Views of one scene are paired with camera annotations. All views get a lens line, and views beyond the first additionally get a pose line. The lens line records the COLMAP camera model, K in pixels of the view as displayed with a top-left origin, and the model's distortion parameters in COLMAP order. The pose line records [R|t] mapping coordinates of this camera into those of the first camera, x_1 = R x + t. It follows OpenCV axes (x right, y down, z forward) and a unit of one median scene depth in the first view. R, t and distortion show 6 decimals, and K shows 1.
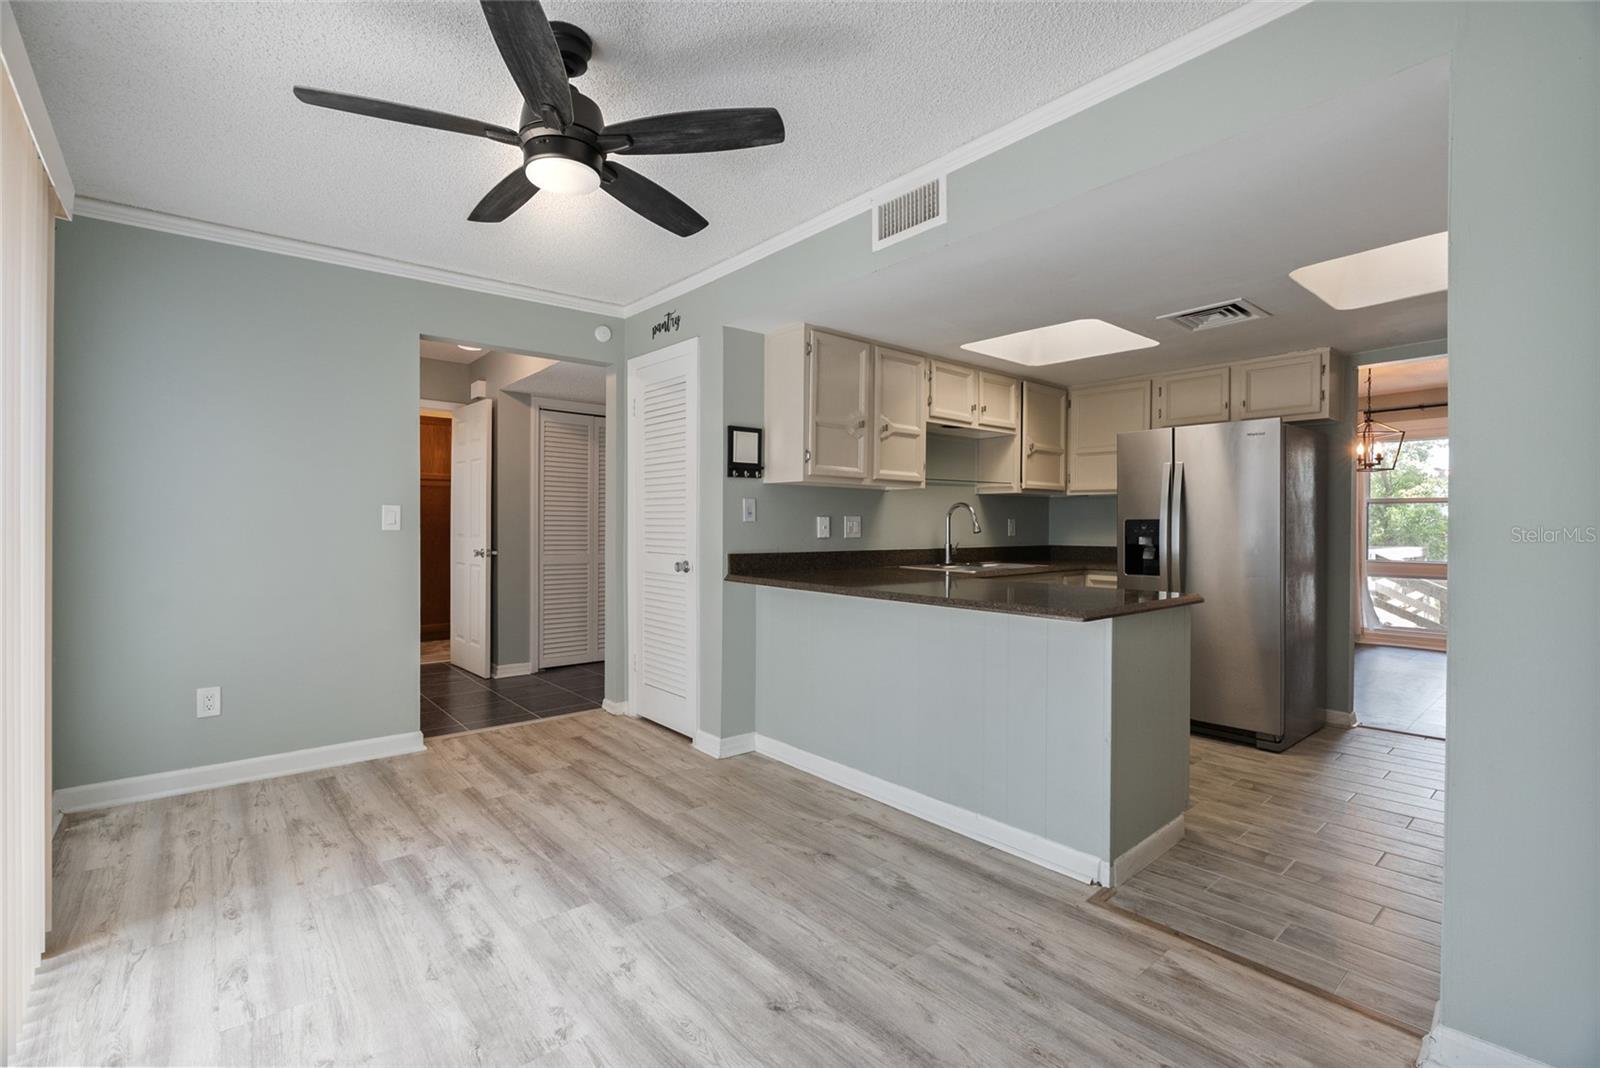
lens RADIAL K [[713.0, 0, 790.0], [0, 713.0, 531.3], [0, 0, 1]] dist [-0.012747, 0.002339]
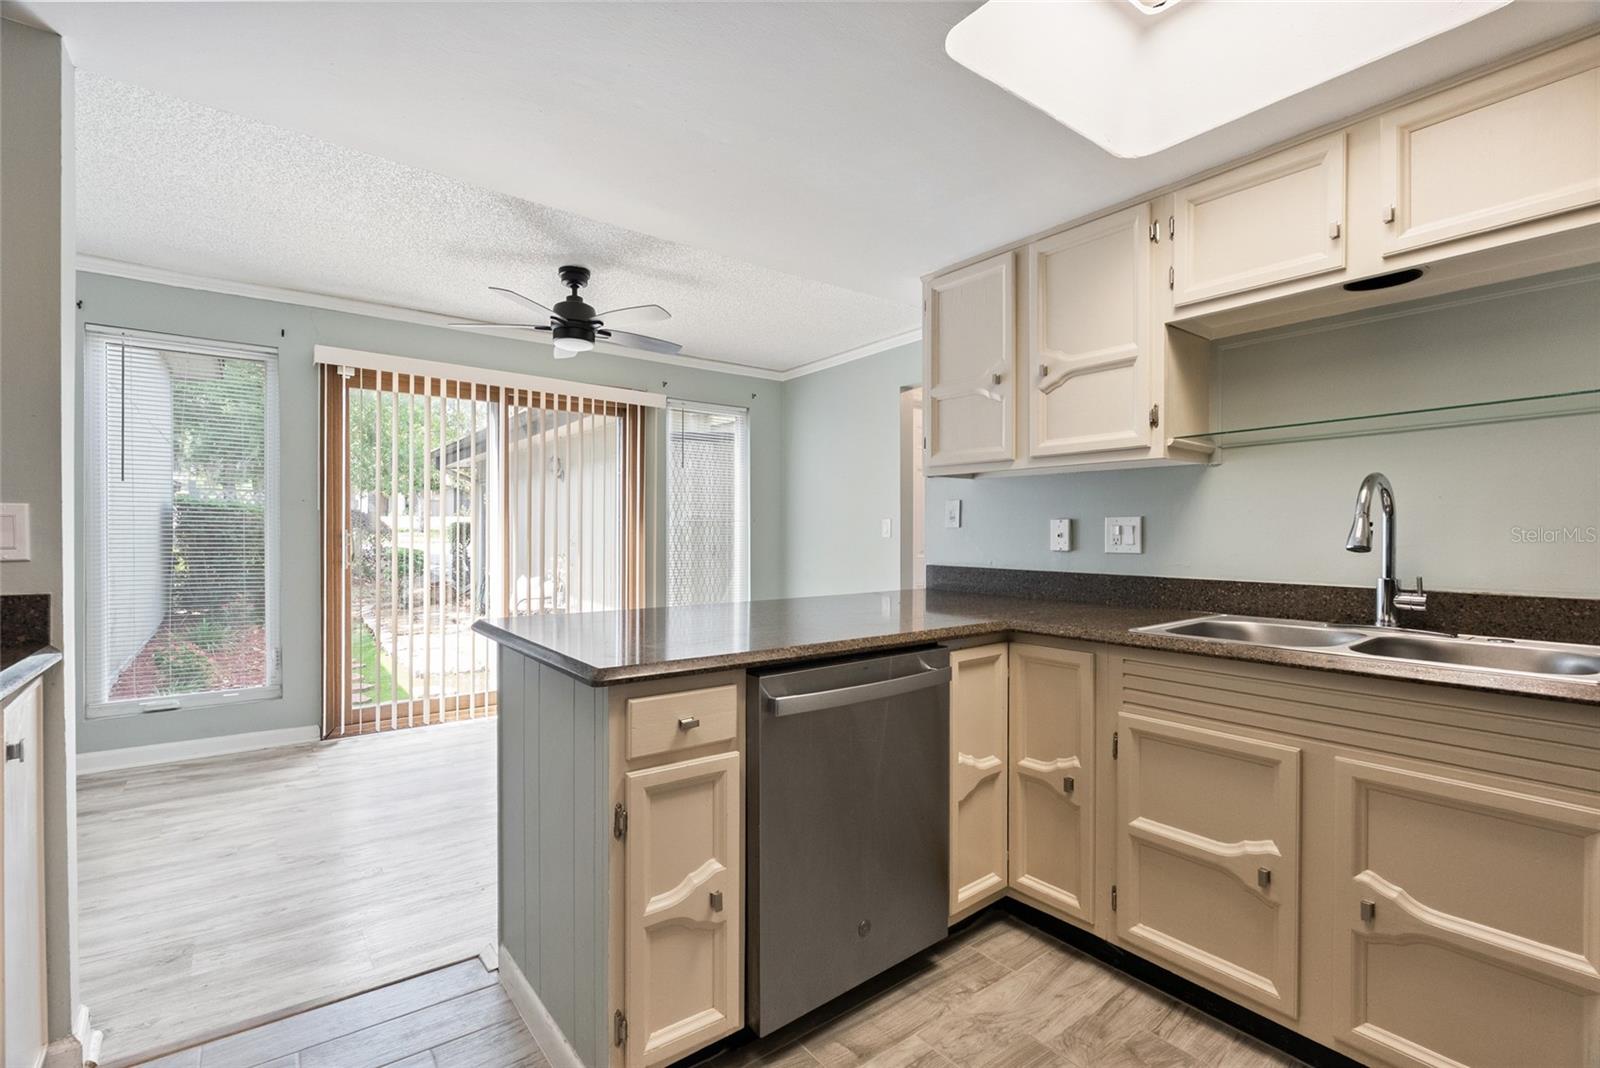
lens RADIAL K [[713.0, 0, 793.1], [0, 713.0, 536.0], [0, 0, 1]] dist [-0.012747, 0.002339]
pose [[-0.046403, 0.000632, -0.998923, 0.815219], [-0.012474, 0.999921, 0.001212, -0.003040], [0.998845, 0.012517, -0.046391, 0.891768]]
